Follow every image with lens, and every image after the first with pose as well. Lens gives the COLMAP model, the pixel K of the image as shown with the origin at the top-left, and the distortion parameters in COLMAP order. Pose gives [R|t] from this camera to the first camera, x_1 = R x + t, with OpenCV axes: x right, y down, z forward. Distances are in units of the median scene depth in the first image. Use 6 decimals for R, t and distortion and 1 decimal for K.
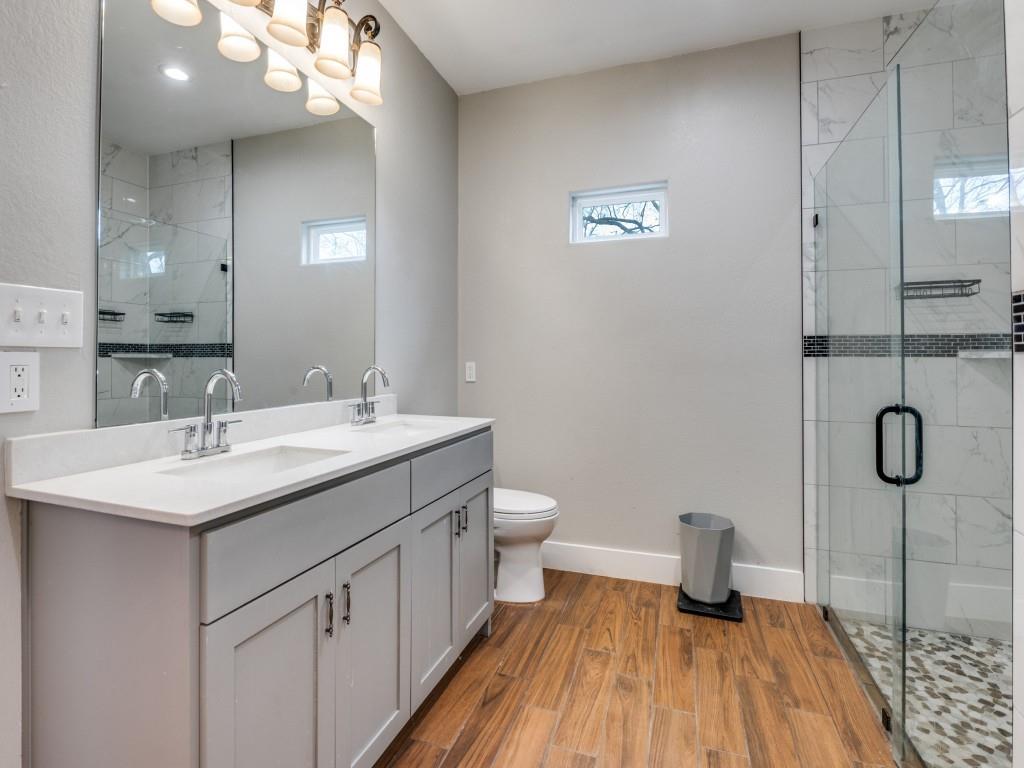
lens RADIAL K [[492.7, 0, 511.6], [0, 492.7, 352.6], [0, 0, 1]] dist [-0.014067, -0.000545]
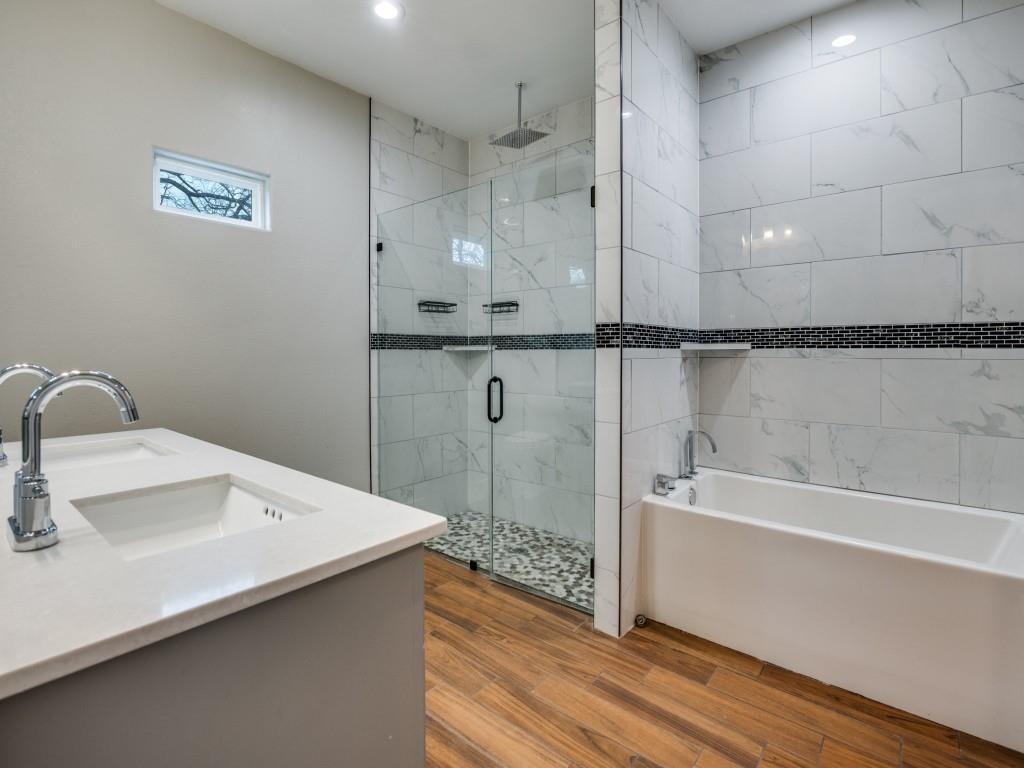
lens RADIAL K [[492.7, 0, 511.6], [0, 492.7, 352.6], [0, 0, 1]] dist [-0.014067, -0.000545]
pose [[0.347308, -0.005406, 0.937735, -0.650738], [-0.009468, 0.999912, 0.009271, 0.002183], [-0.937703, -0.012098, 0.347227, 0.245663]]
